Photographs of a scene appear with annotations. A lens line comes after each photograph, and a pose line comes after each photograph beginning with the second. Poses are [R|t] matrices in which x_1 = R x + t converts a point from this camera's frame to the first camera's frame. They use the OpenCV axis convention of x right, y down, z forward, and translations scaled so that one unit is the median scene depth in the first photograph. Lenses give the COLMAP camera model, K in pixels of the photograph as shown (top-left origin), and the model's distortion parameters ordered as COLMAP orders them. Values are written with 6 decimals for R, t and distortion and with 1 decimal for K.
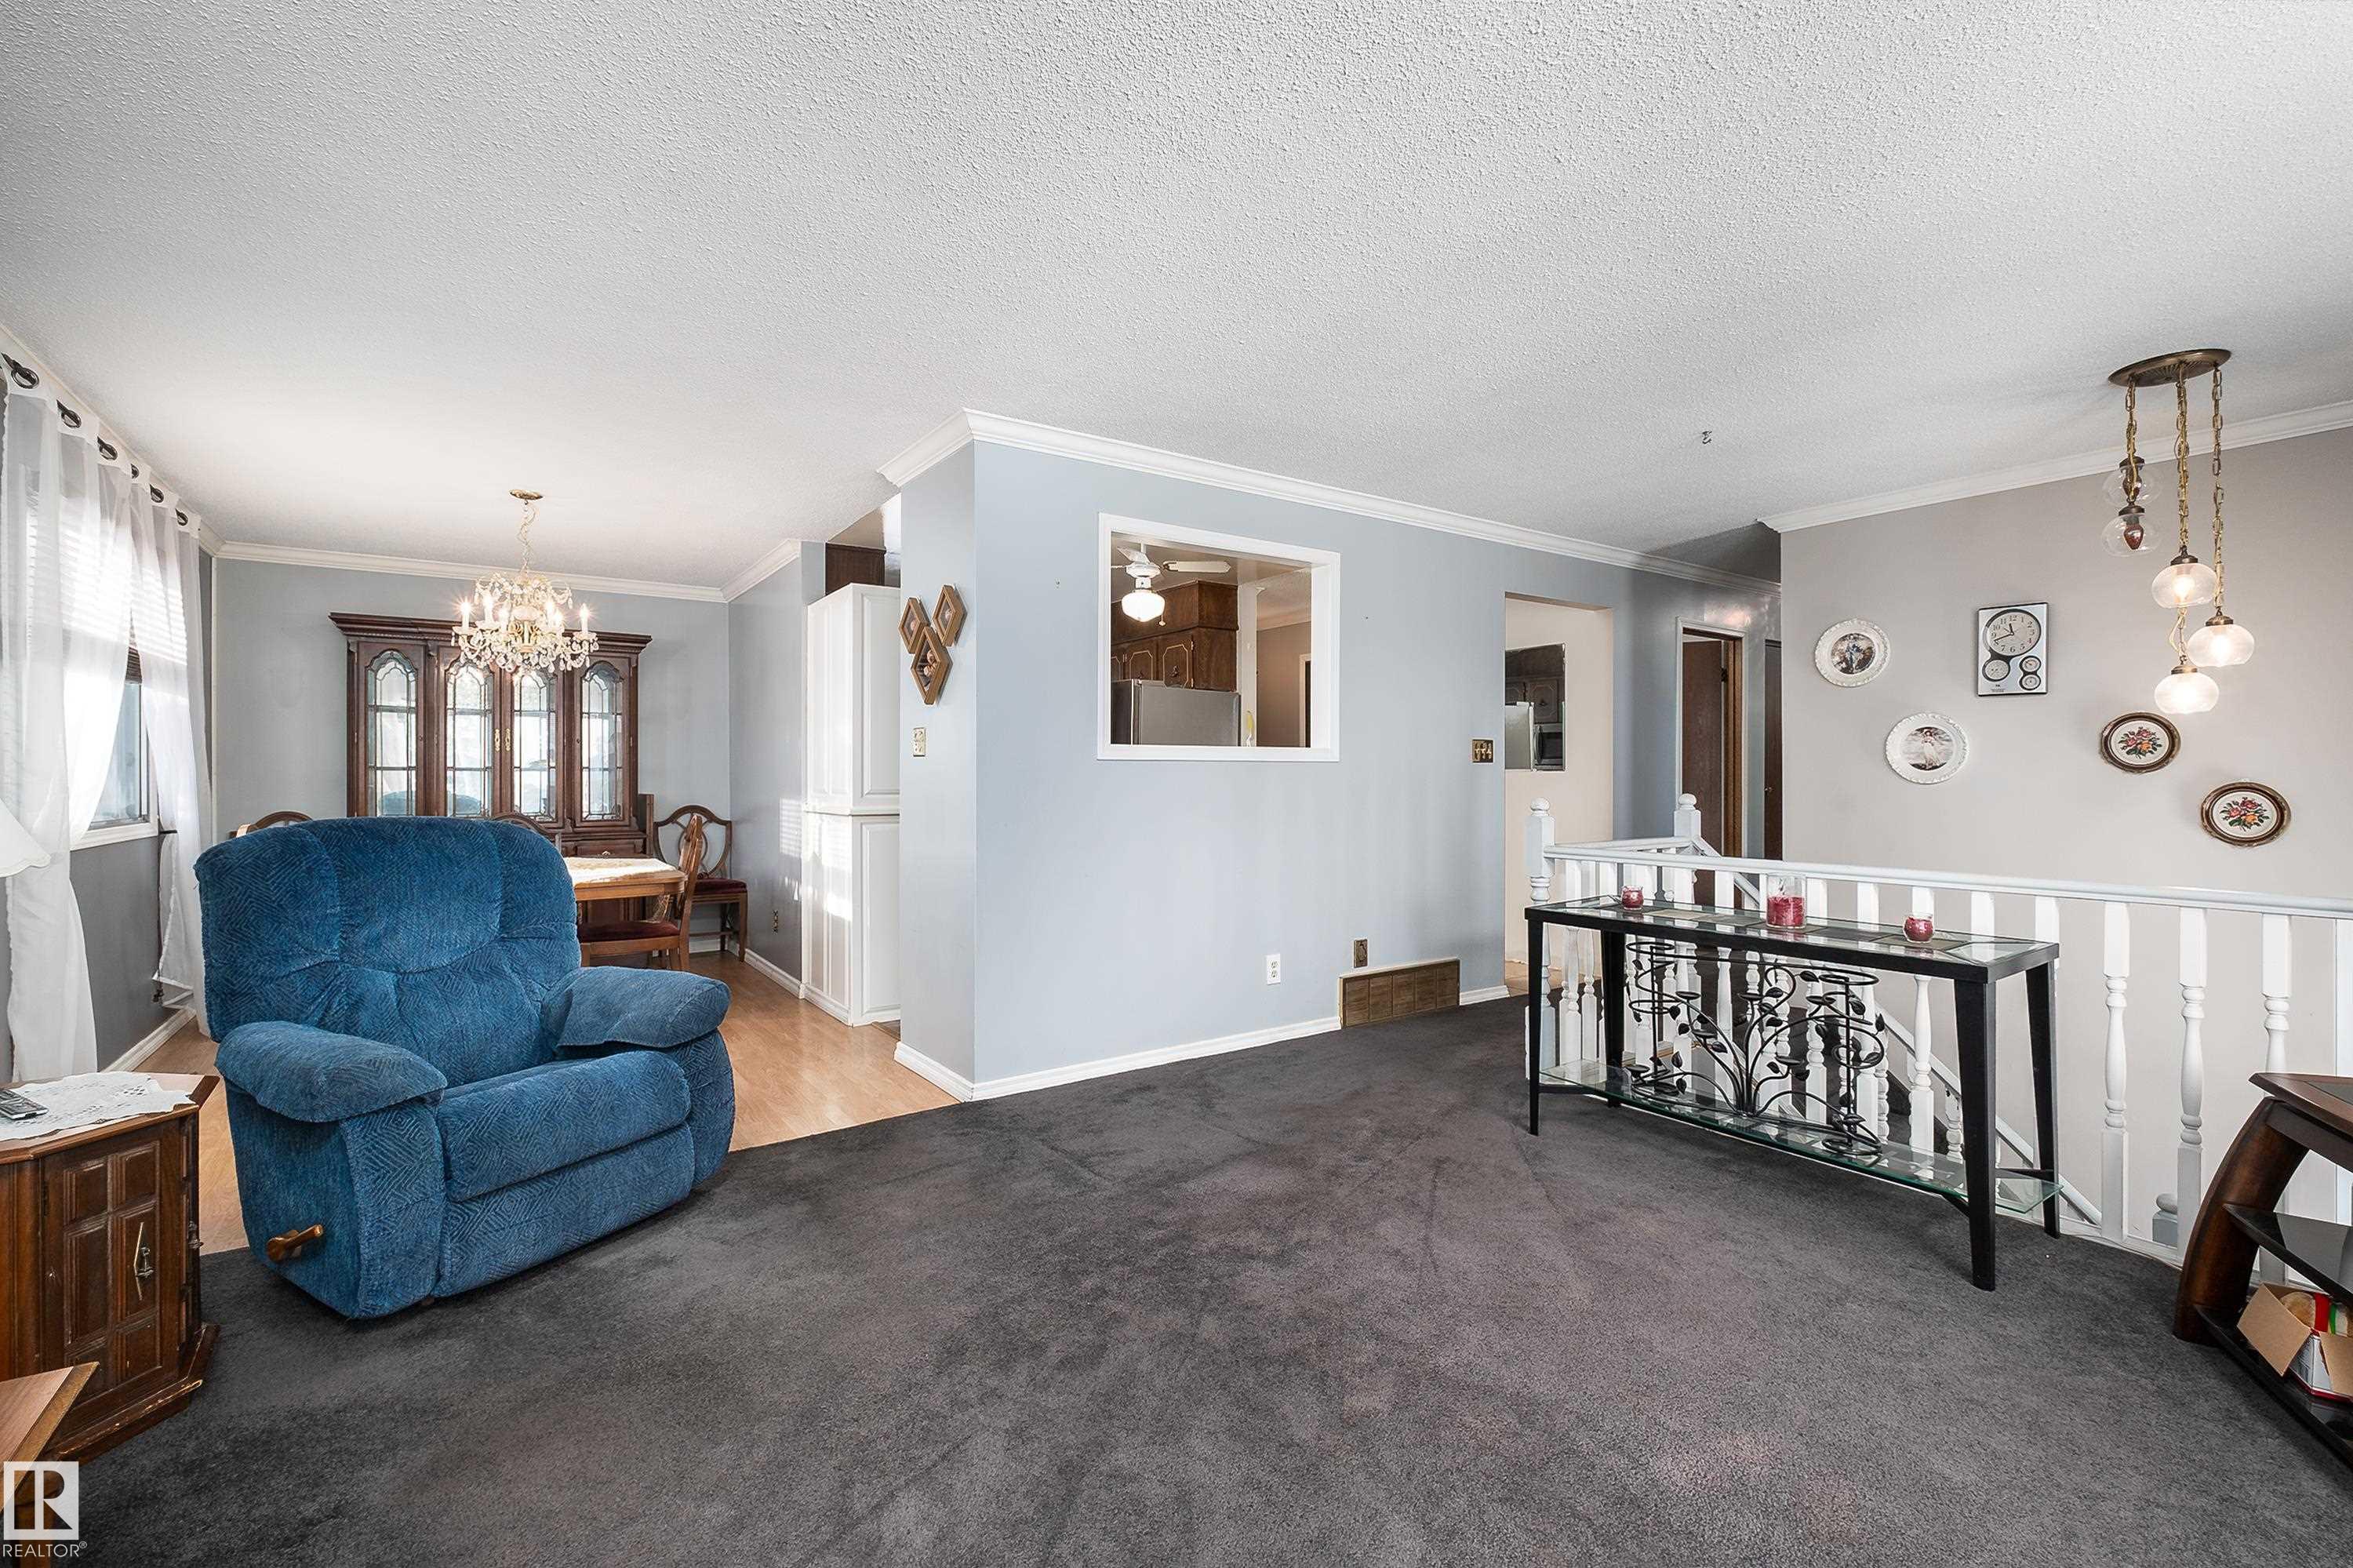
lens RADIAL K [[1029.1, 0, 1177.4], [0, 1029.1, 771.1], [0, 0, 1]] dist [0.001583, -0.000055]
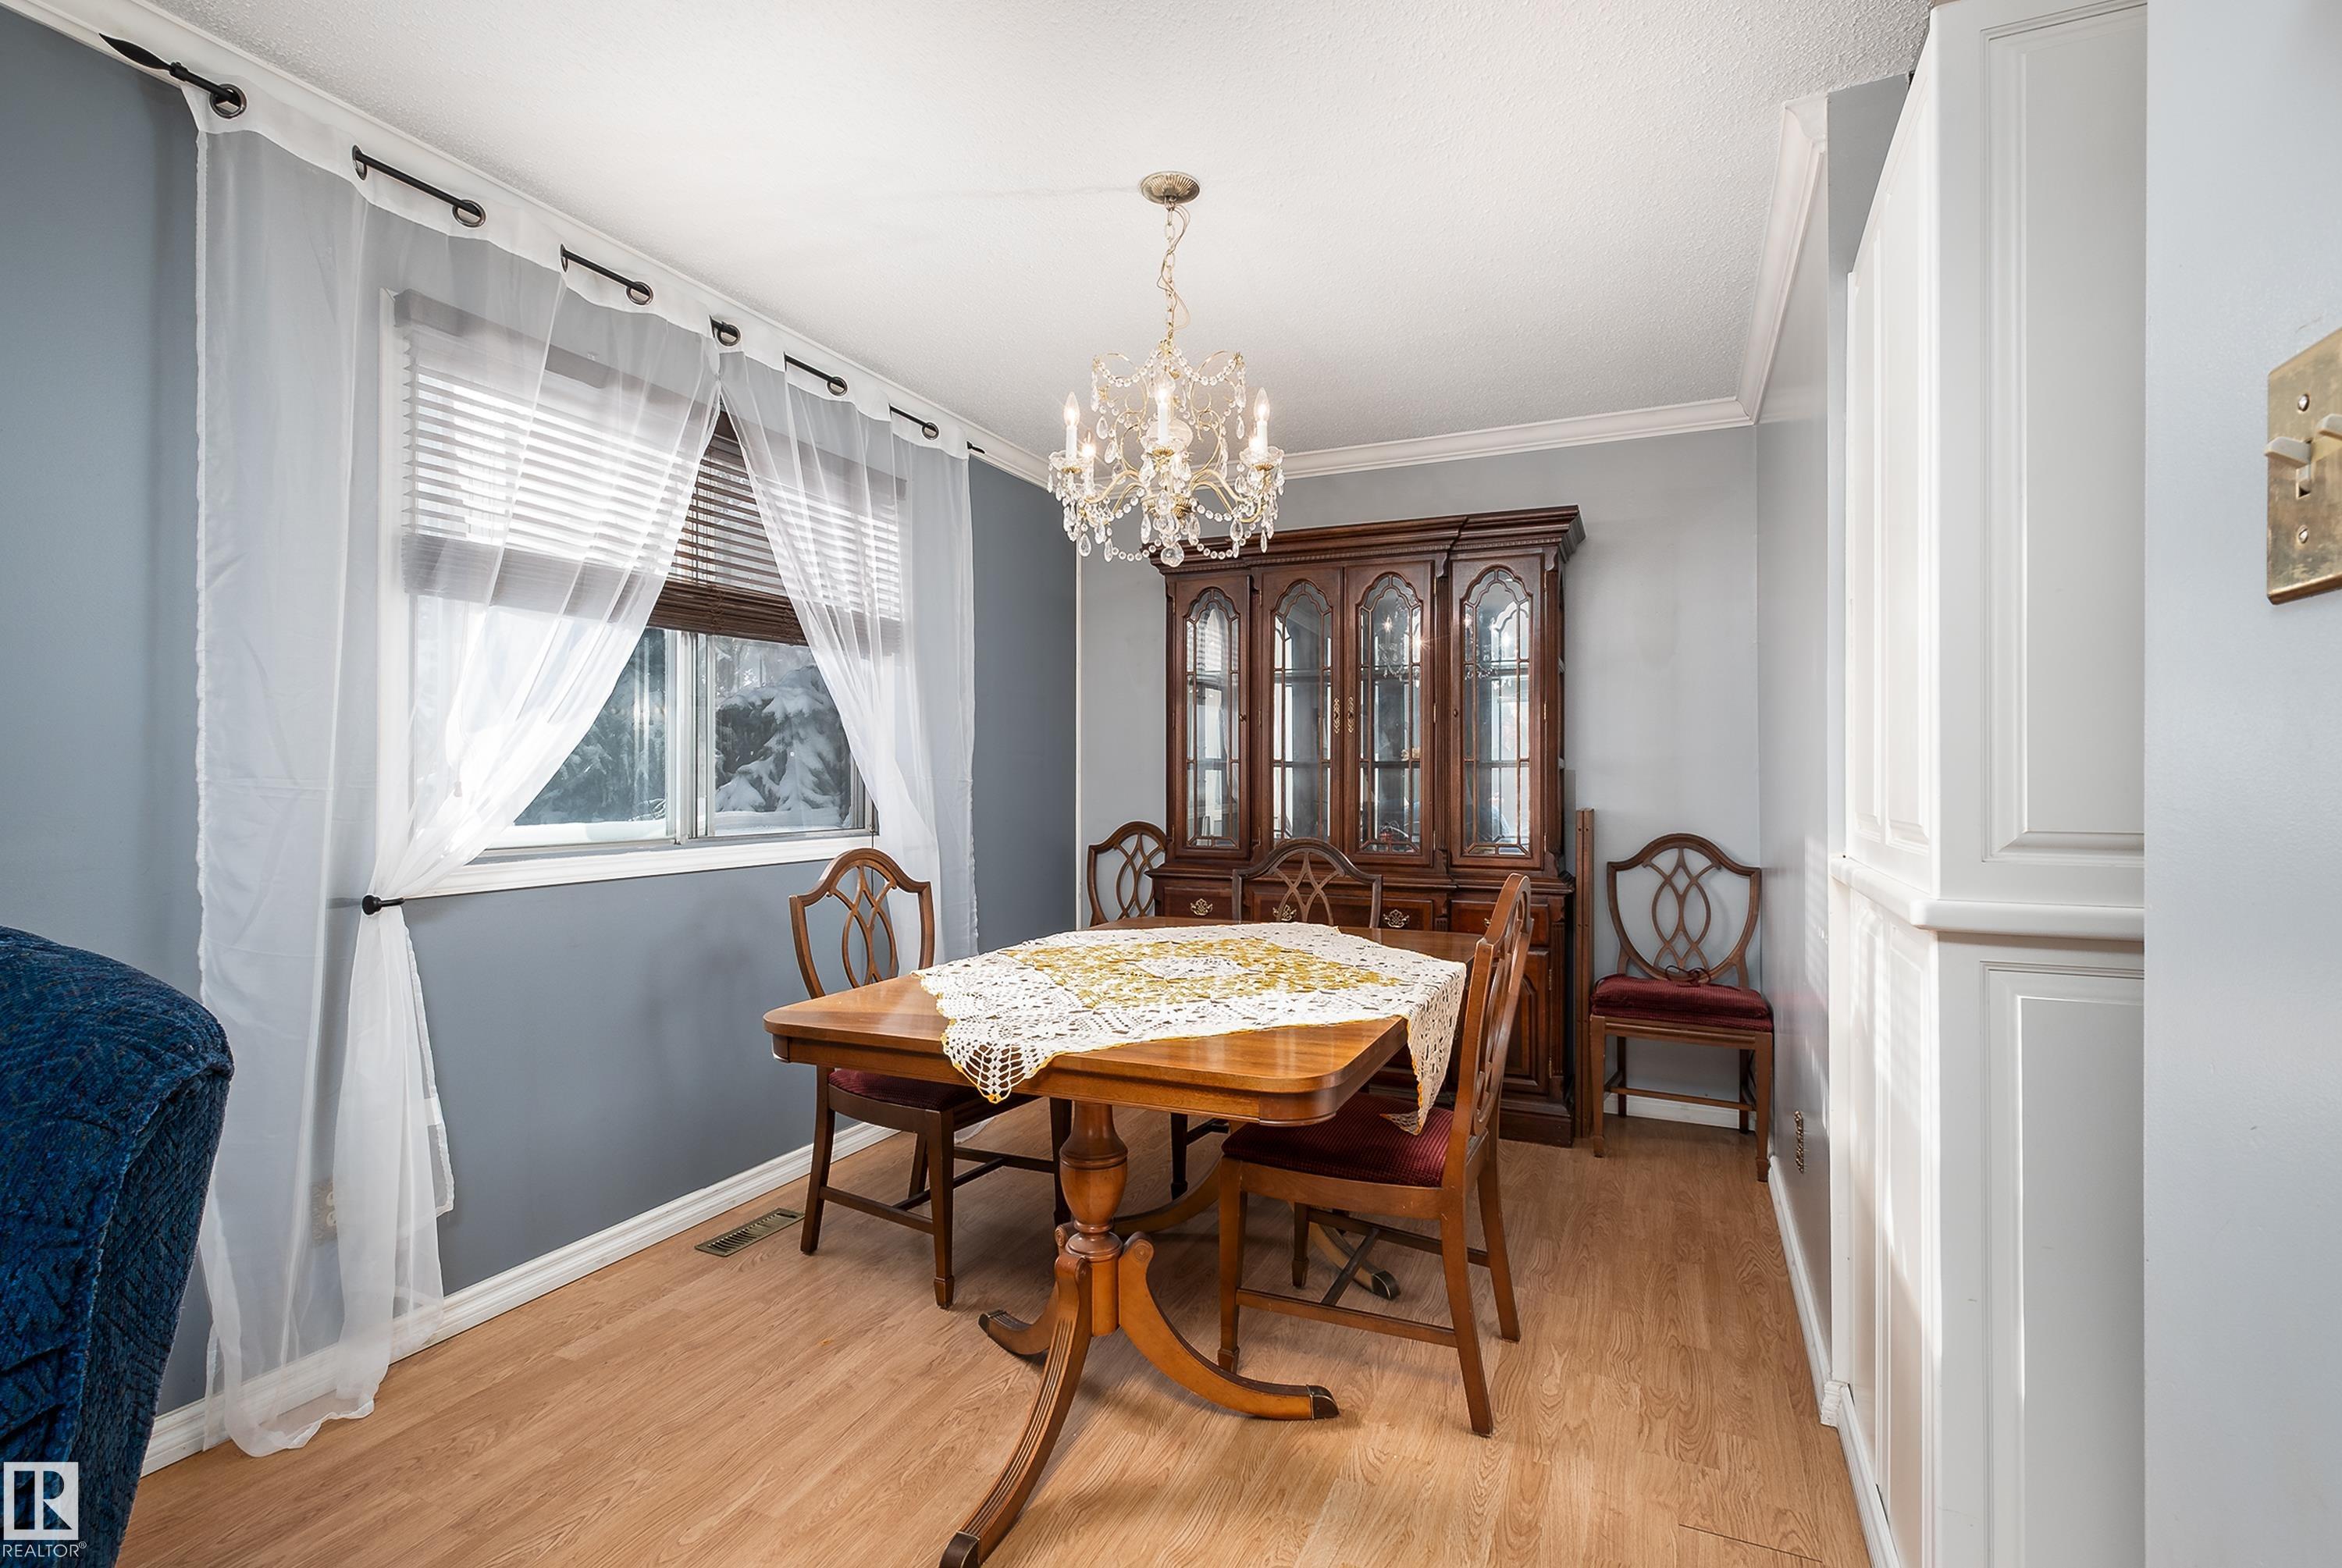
lens RADIAL K [[1078.1, 0, 1166.3], [0, 1078.1, 778.2], [0, 0, 1]] dist [0.000383, 0.000007]
pose [[0.471068, 0.007058, -0.882069, -0.120048], [0.001913, 0.999957, 0.009023, 0.000186], [0.882095, -0.005938, 0.471034, 0.532032]]
